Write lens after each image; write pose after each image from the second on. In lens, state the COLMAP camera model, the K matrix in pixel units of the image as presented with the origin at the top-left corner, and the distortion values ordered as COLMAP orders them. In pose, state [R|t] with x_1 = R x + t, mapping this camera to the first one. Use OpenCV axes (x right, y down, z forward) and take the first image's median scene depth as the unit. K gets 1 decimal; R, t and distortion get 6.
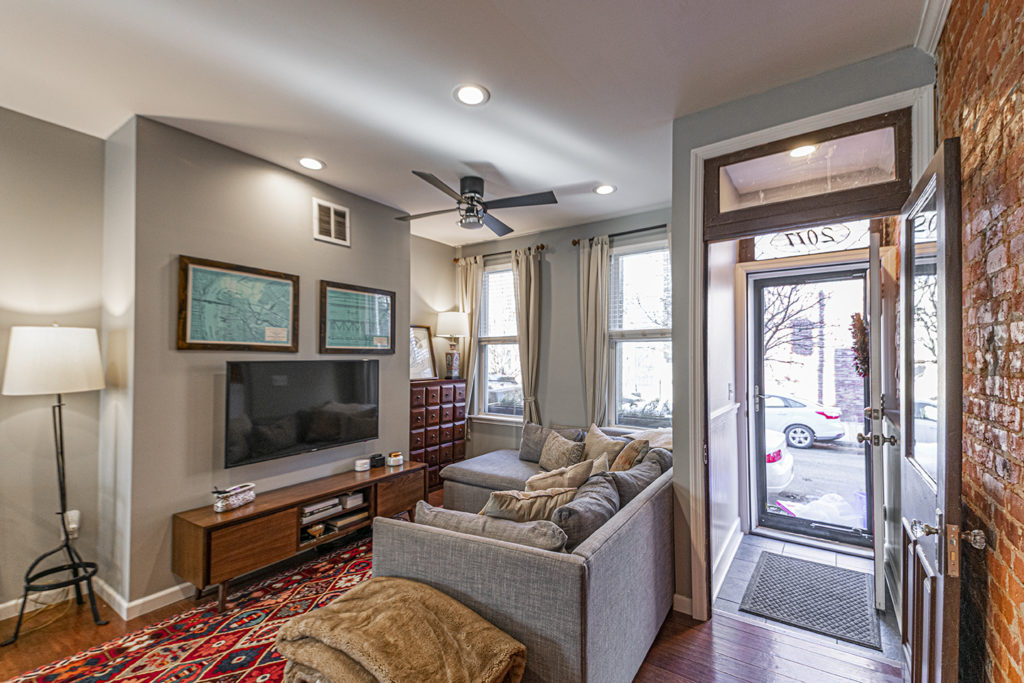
lens RADIAL K [[442.1, 0, 520.2], [0, 442.1, 353.9], [0, 0, 1]] dist [0.030659, -0.015961]
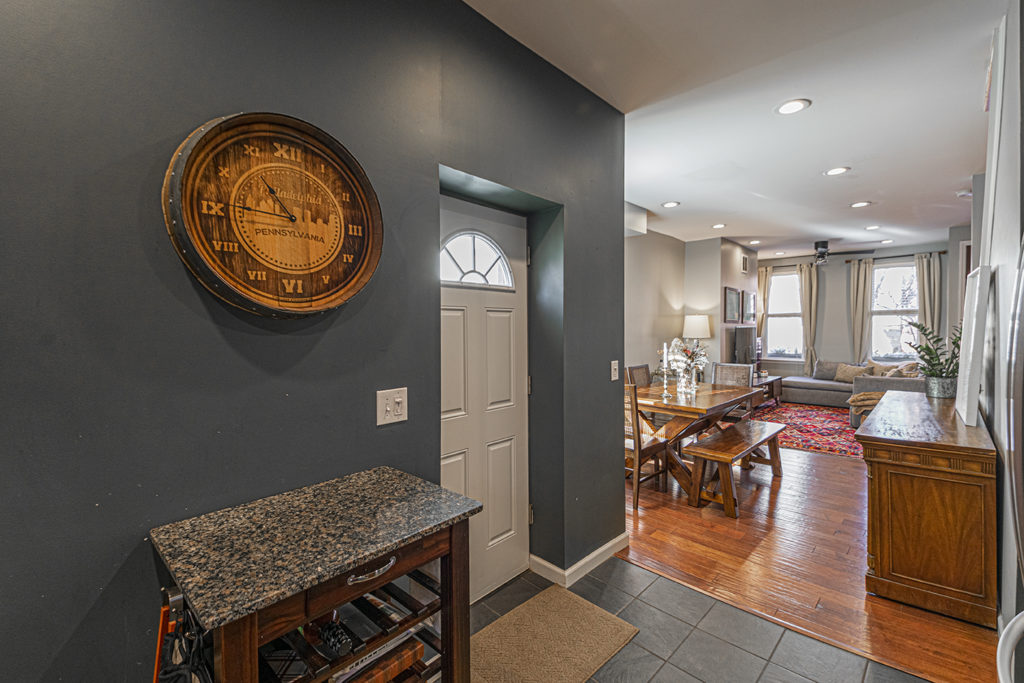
lens RADIAL K [[442.1, 0, 509.2], [0, 442.1, 339.2], [0, 0, 1]] dist [0.030659, -0.015961]
pose [[0.986327, -0.001070, -0.164794, -1.463000], [0.007376, 0.999263, 0.037664, -0.017316], [0.164632, -0.038365, 0.985609, -1.642080]]
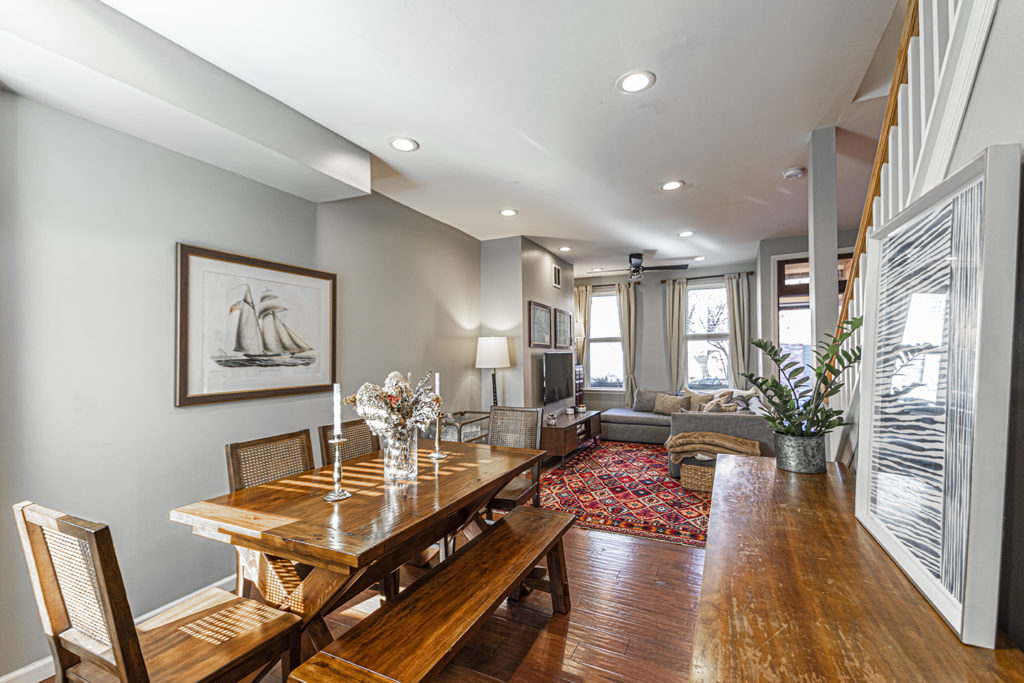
lens RADIAL K [[442.1, 0, 493.7], [0, 442.1, 354.1], [0, 0, 1]] dist [0.030659, -0.015961]
pose [[0.993990, -0.009977, 0.109014, -1.075669], [0.008972, 0.999913, 0.009709, 0.001873], [-0.109101, -0.008672, 0.993993, -0.929131]]
